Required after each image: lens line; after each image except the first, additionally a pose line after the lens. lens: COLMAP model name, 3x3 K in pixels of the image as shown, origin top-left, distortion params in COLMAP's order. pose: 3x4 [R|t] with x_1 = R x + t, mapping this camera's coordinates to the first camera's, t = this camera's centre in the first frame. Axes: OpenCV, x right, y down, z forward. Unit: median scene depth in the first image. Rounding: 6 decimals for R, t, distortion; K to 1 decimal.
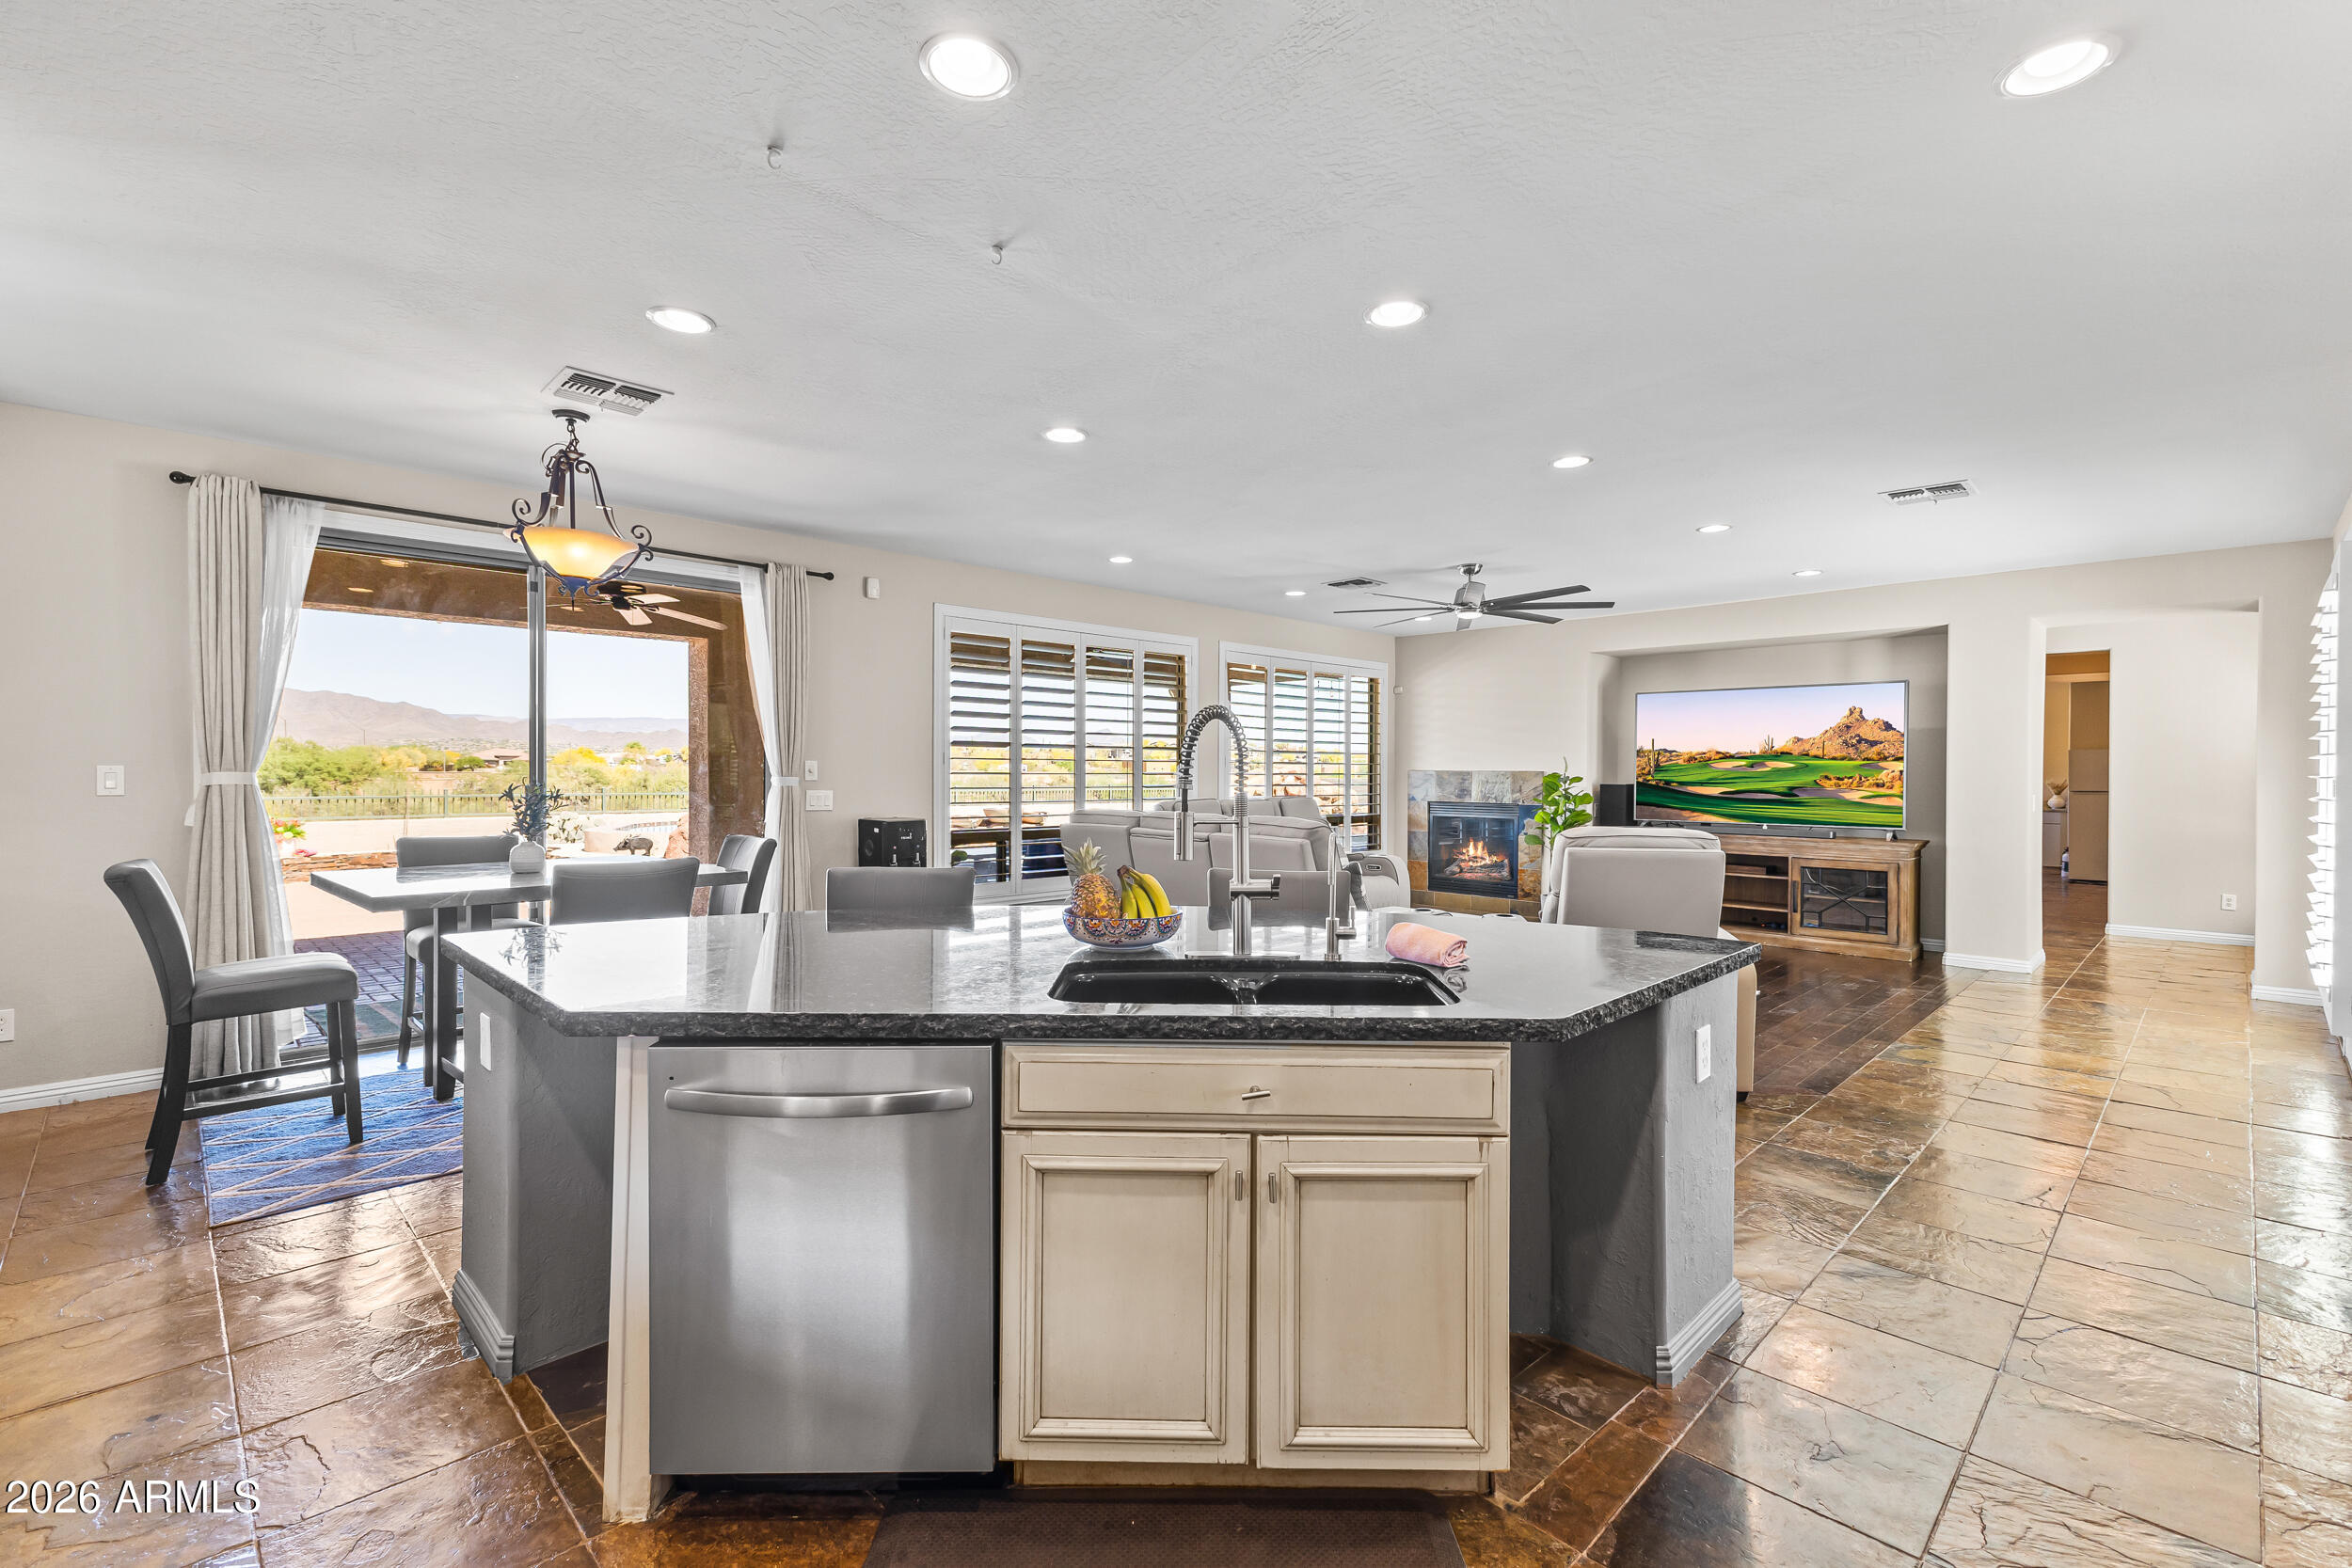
lens RADIAL K [[1018.2, 0, 1163.8], [0, 1018.2, 781.4], [0, 0, 1]] dist [0.020815, -0.006093]
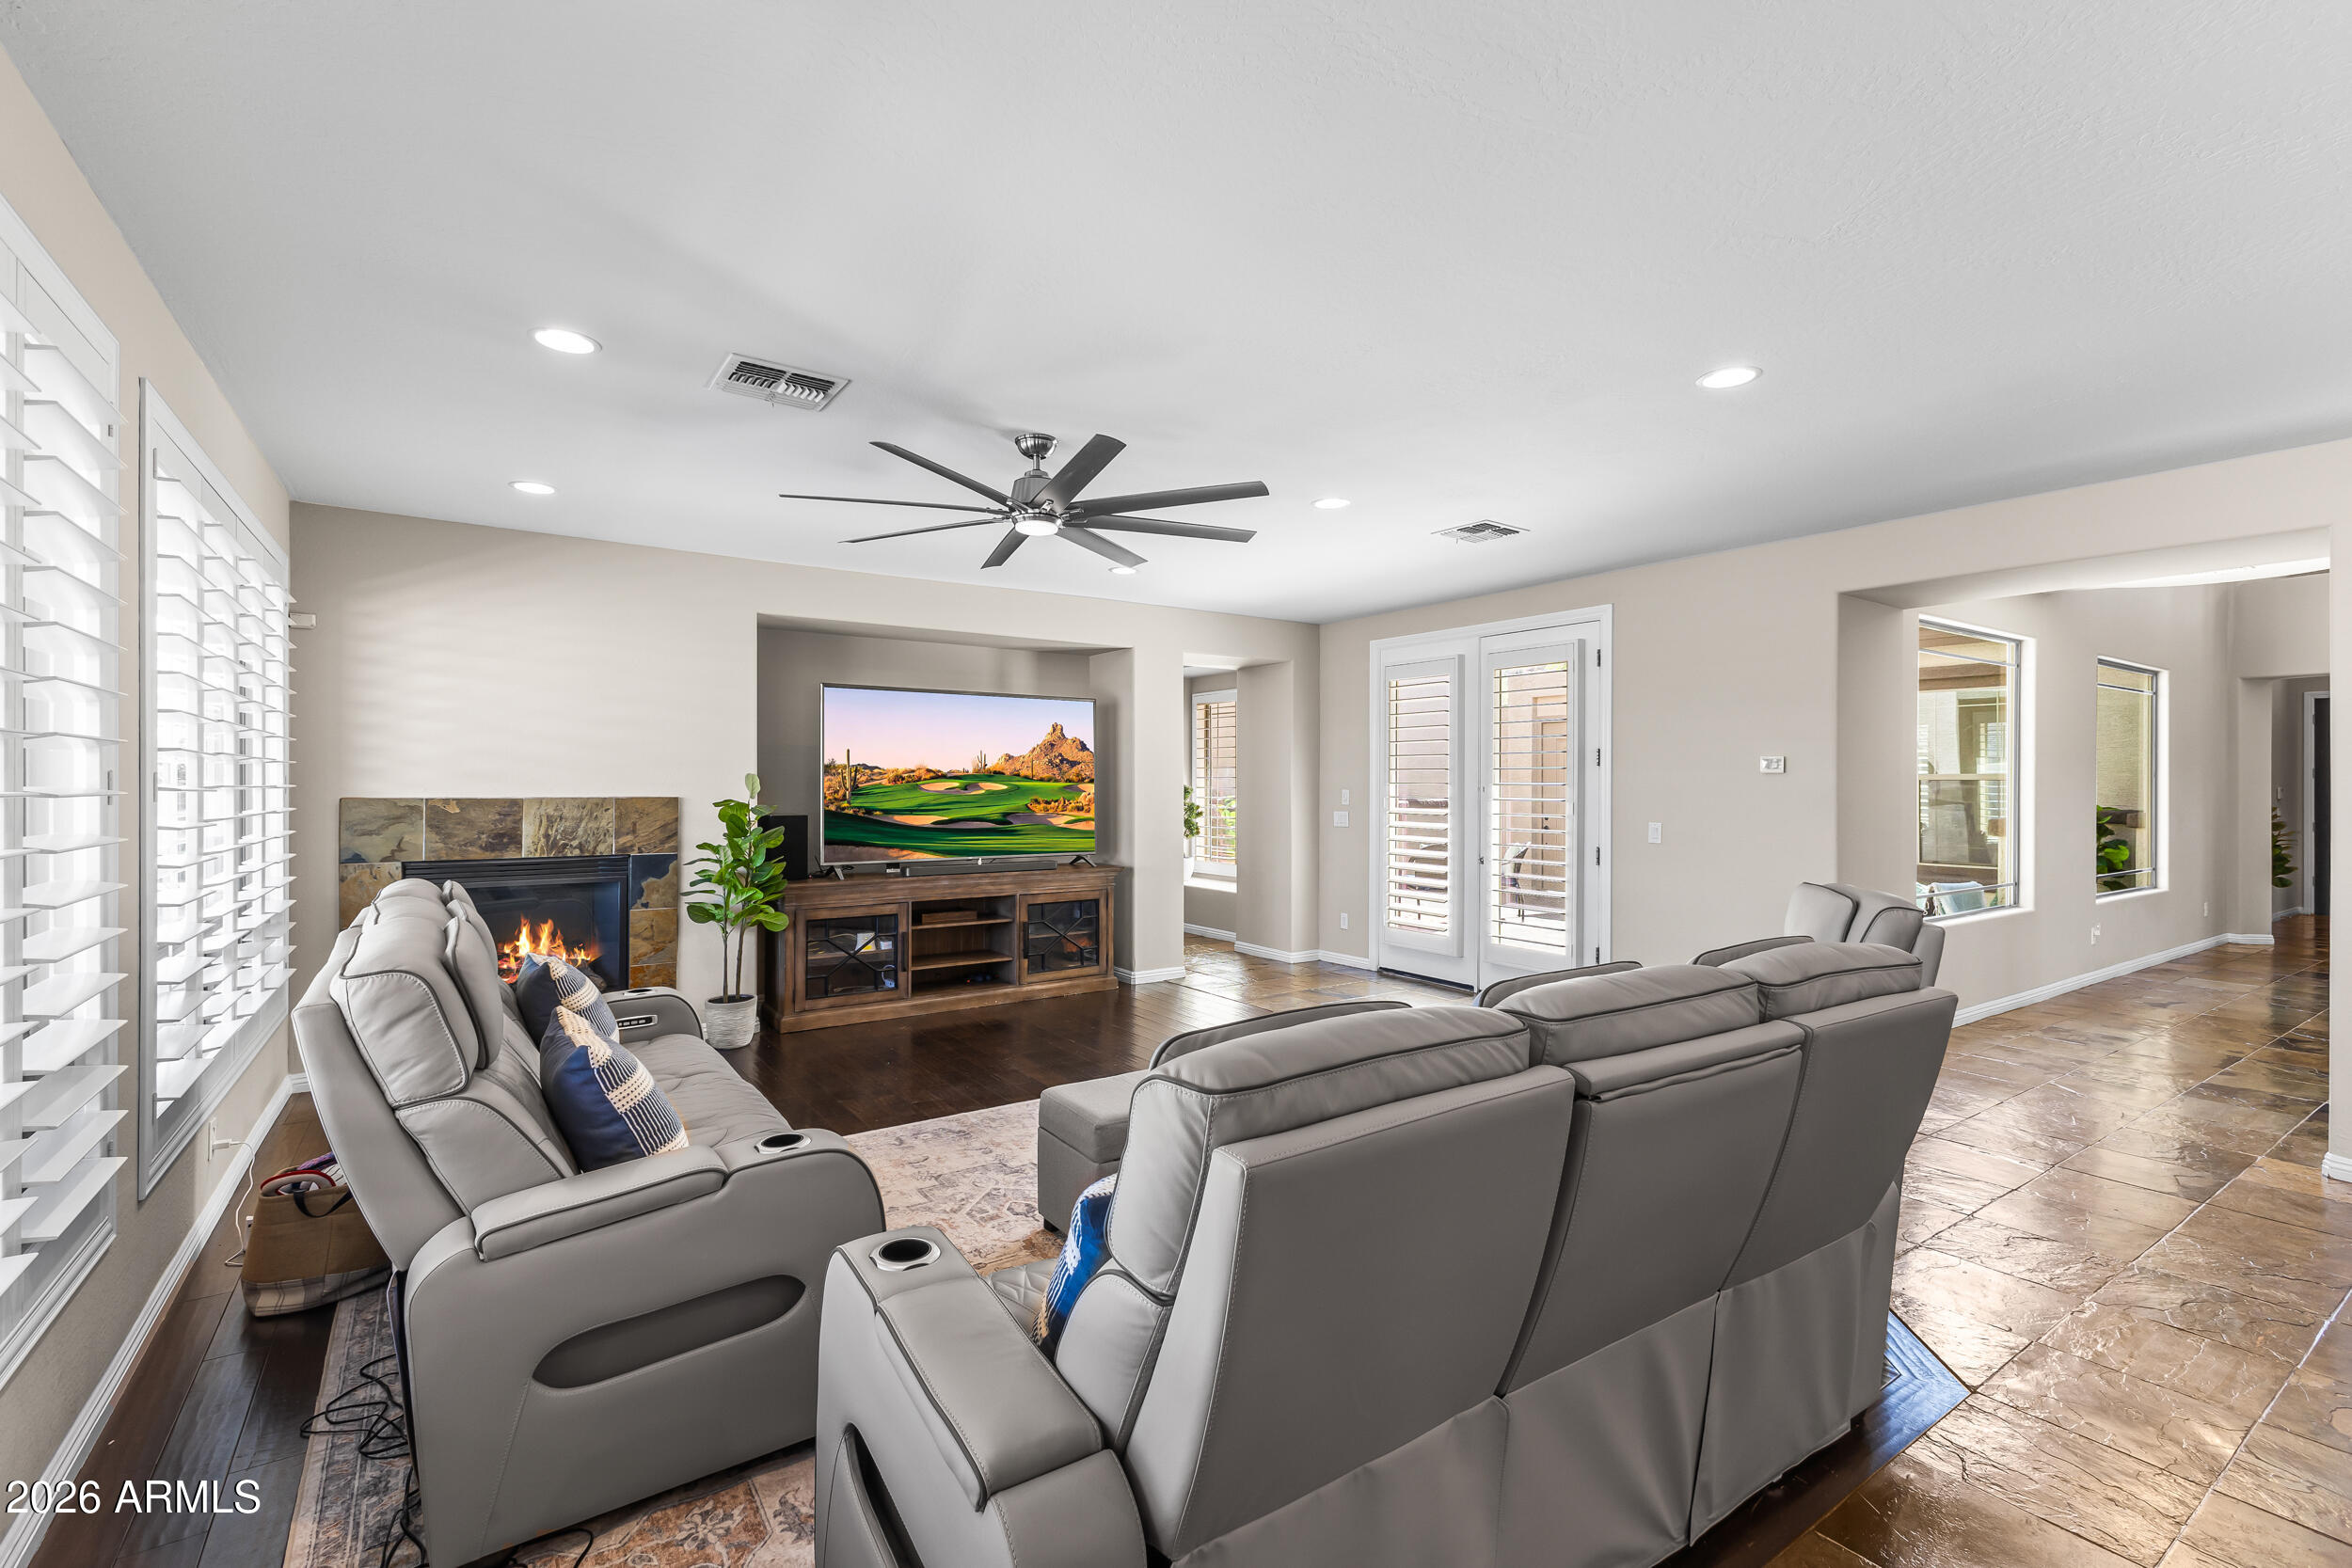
lens RADIAL K [[1018.2, 0, 1164.9], [0, 1018.2, 785.7], [0, 0, 1]] dist [0.020815, -0.006093]
pose [[0.163374, -0.004217, 0.986555, -0.225261], [0.010687, 0.999940, 0.002505, -0.019519], [-0.986506, 0.010135, 0.163409, 0.800785]]
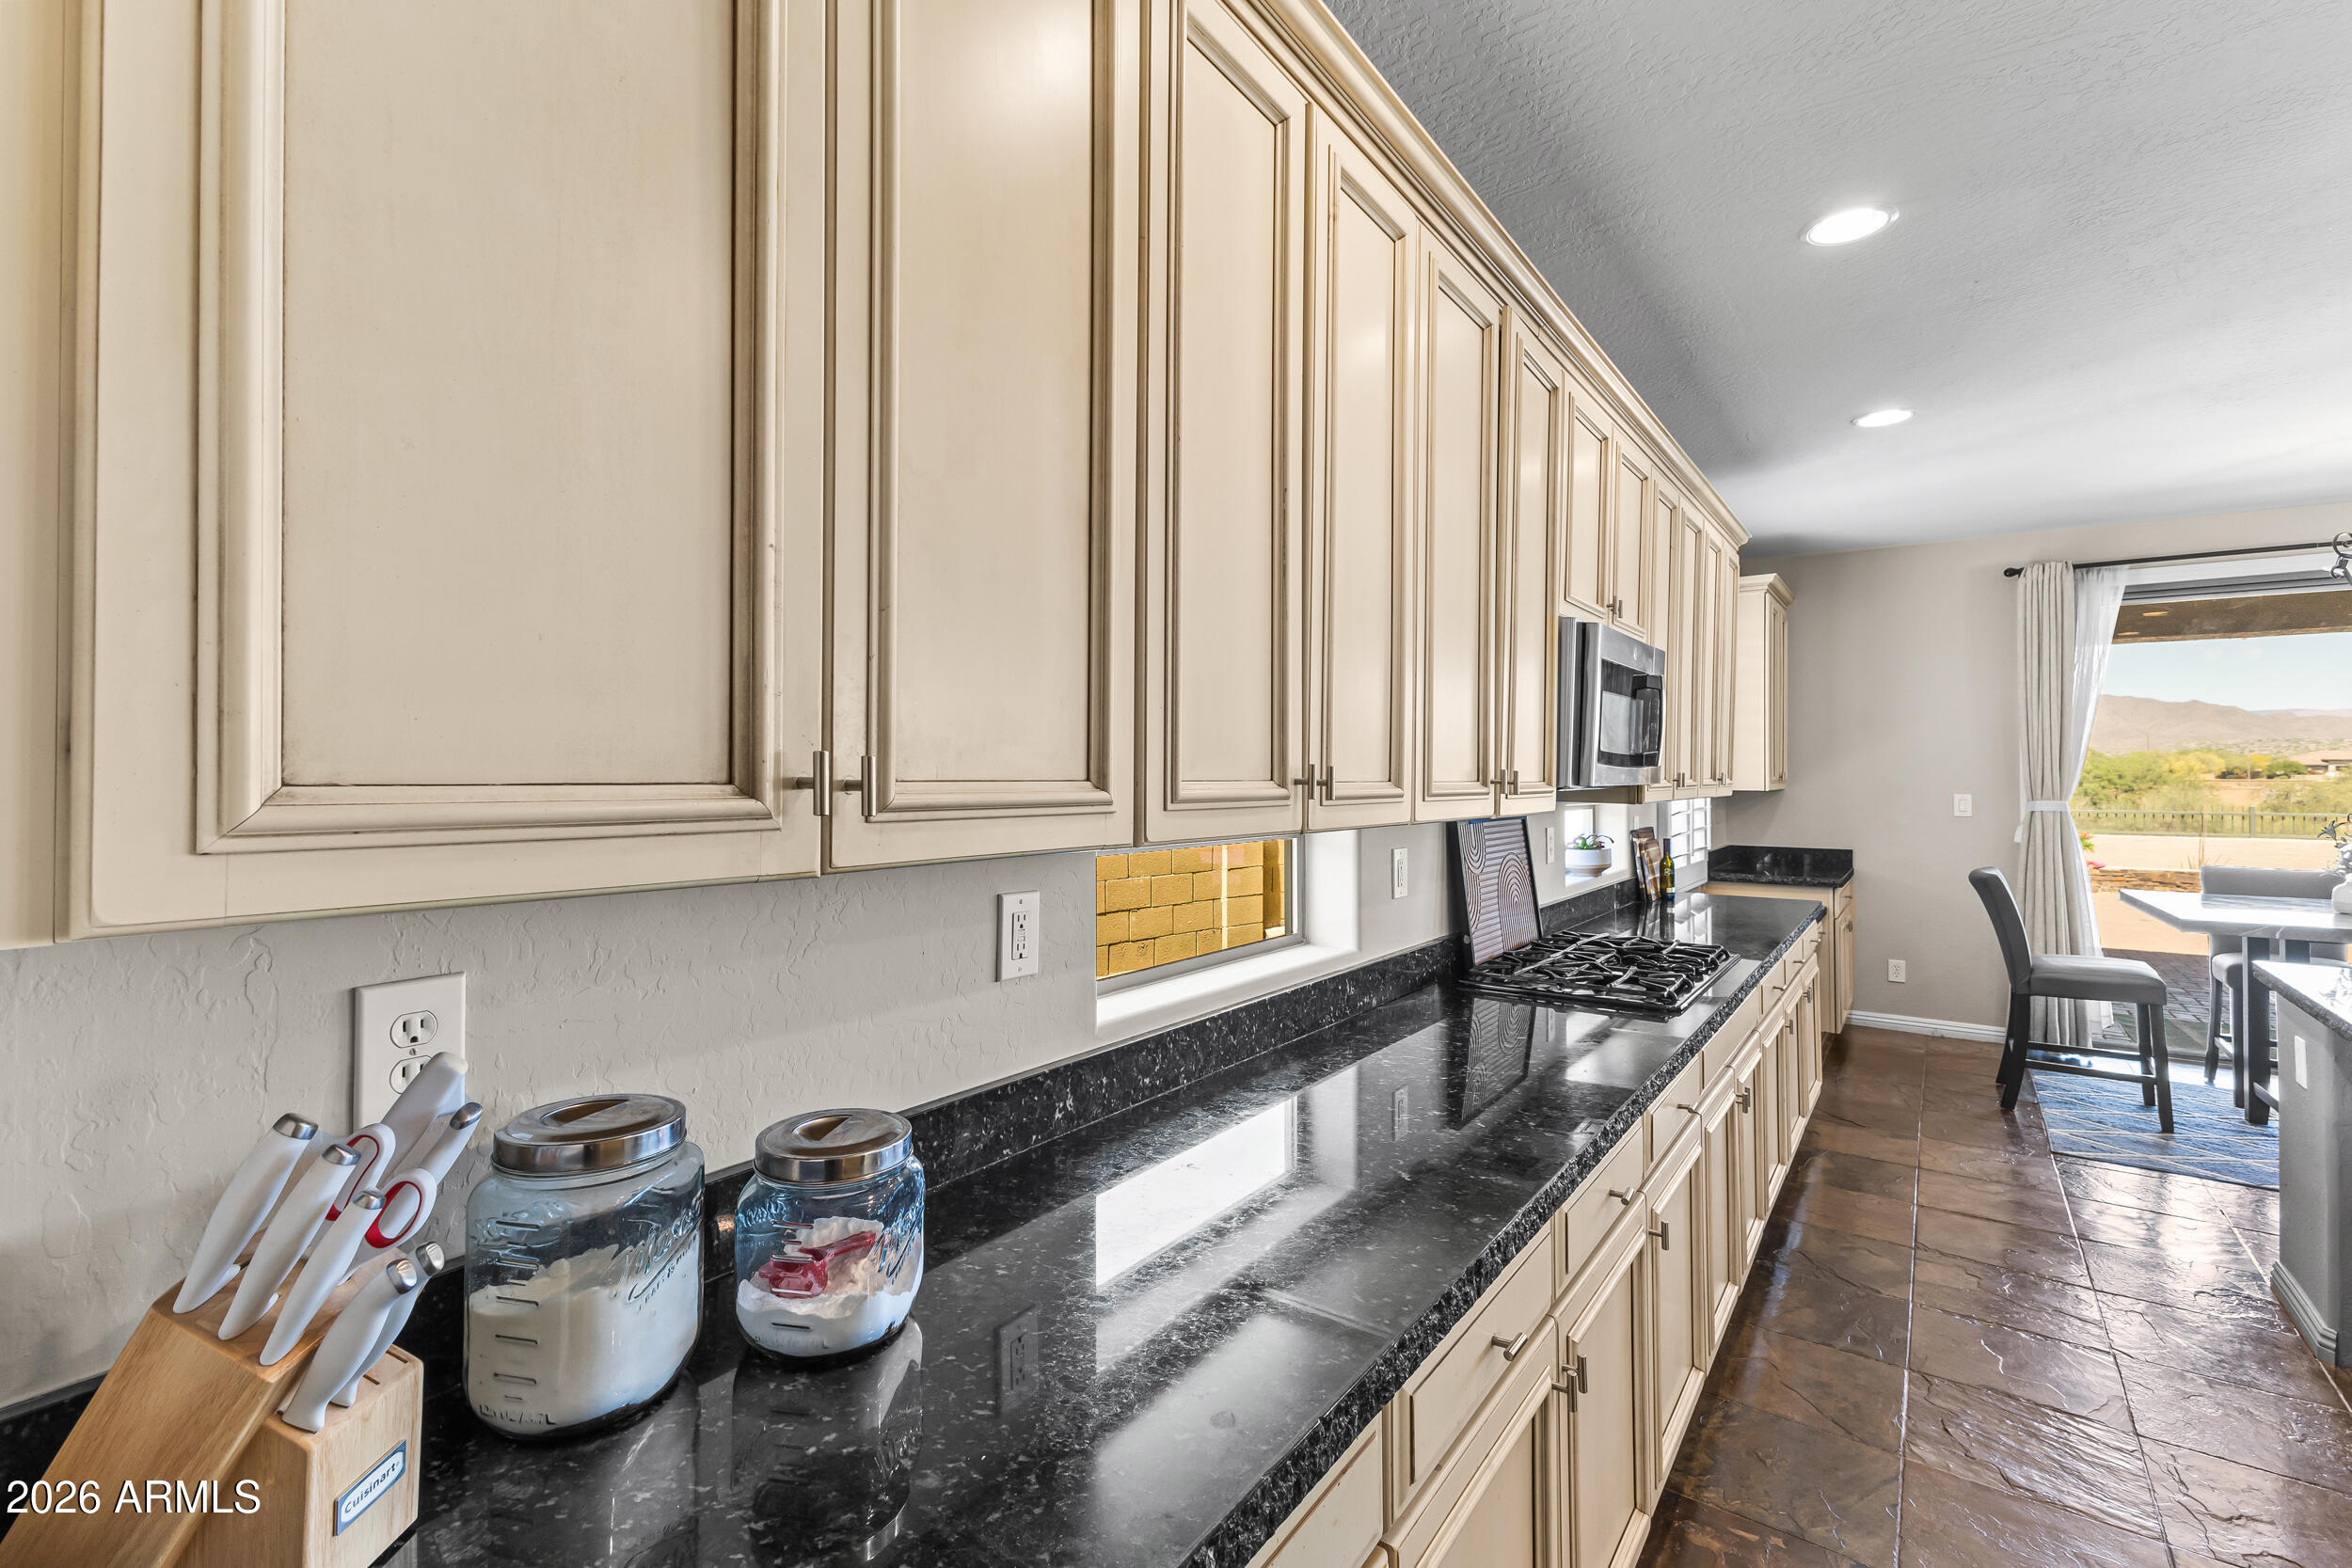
lens RADIAL K [[1018.2, 0, 1199.9], [0, 1018.2, 764.5], [0, 0, 1]] dist [0.020815, -0.006093]
pose [[0.166131, -0.013984, -0.986004, 0.088767], [-0.009410, 0.999831, -0.015765, -0.014427], [0.986059, 0.011898, 0.165972, -0.129538]]
